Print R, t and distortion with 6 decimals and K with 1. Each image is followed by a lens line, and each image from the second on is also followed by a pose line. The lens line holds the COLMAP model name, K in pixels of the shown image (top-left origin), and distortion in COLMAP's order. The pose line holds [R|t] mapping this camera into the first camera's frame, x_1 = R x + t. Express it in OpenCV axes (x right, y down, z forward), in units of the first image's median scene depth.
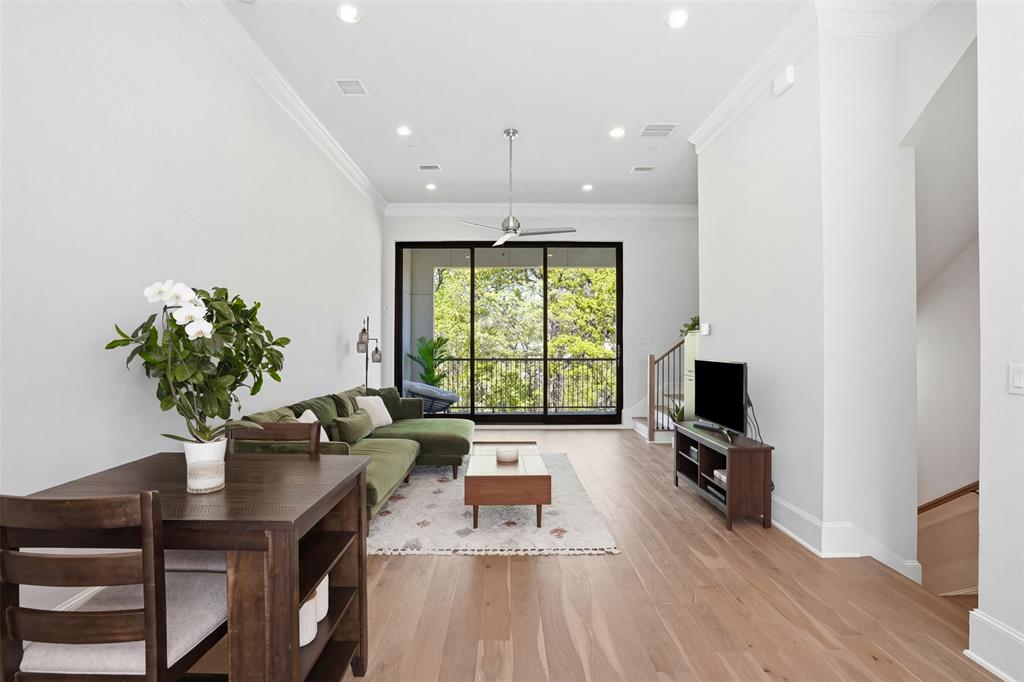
lens RADIAL K [[485.7, 0, 512.0], [0, 485.7, 341.0], [0, 0, 1]] dist [-0.065381, 0.027961]
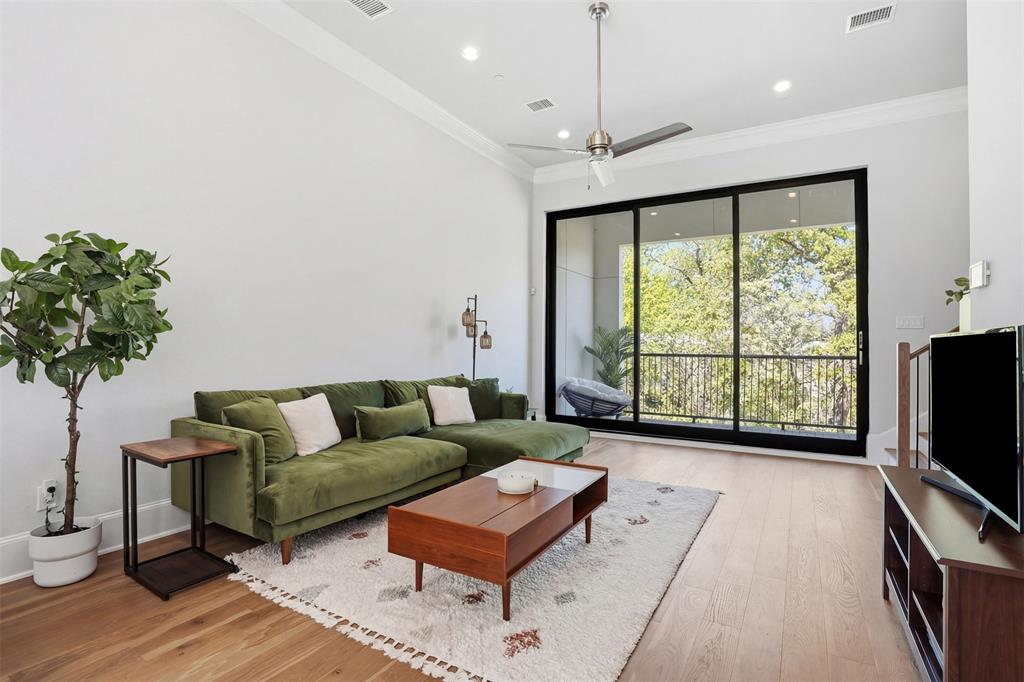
lens RADIAL K [[485.7, 0, 512.0], [0, 485.7, 341.0], [0, 0, 1]] dist [-0.065381, 0.027961]
pose [[0.847943, 0.000632, -0.530088, 0.224253], [-0.005625, 0.999954, -0.007805, 0.039387], [0.530058, 0.009599, 0.847907, 0.326988]]
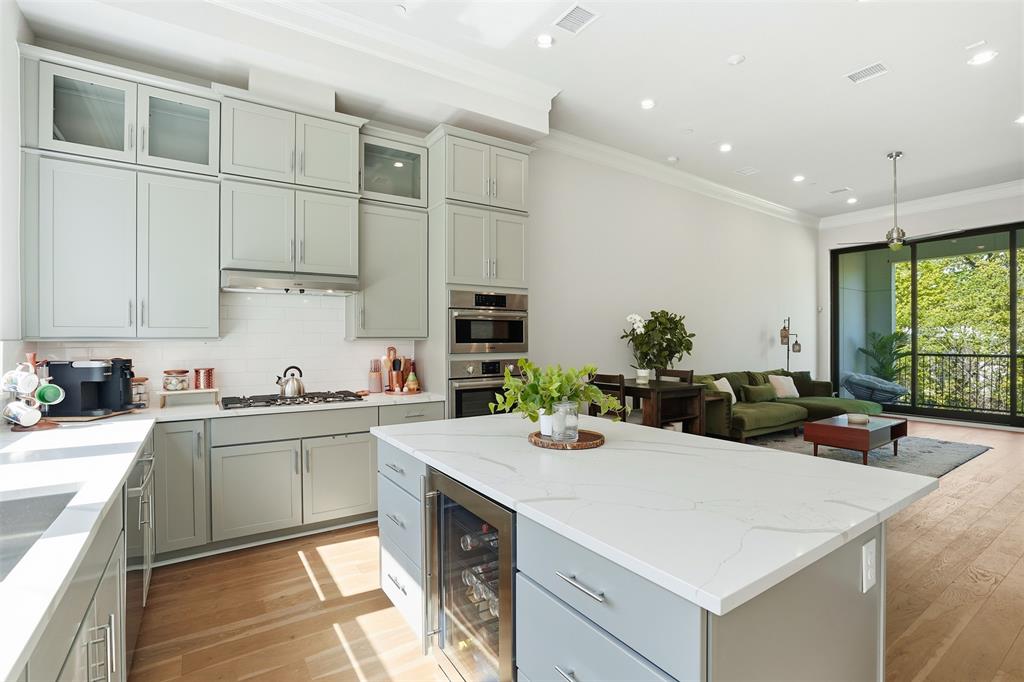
lens RADIAL K [[485.7, 0, 512.0], [0, 485.7, 341.0], [0, 0, 1]] dist [-0.065381, 0.027961]
pose [[0.554866, -0.002893, -0.831935, 0.384314], [0.006046, 0.999982, 0.000555, 0.009328], [0.831918, -0.005338, 0.554873, -0.366360]]
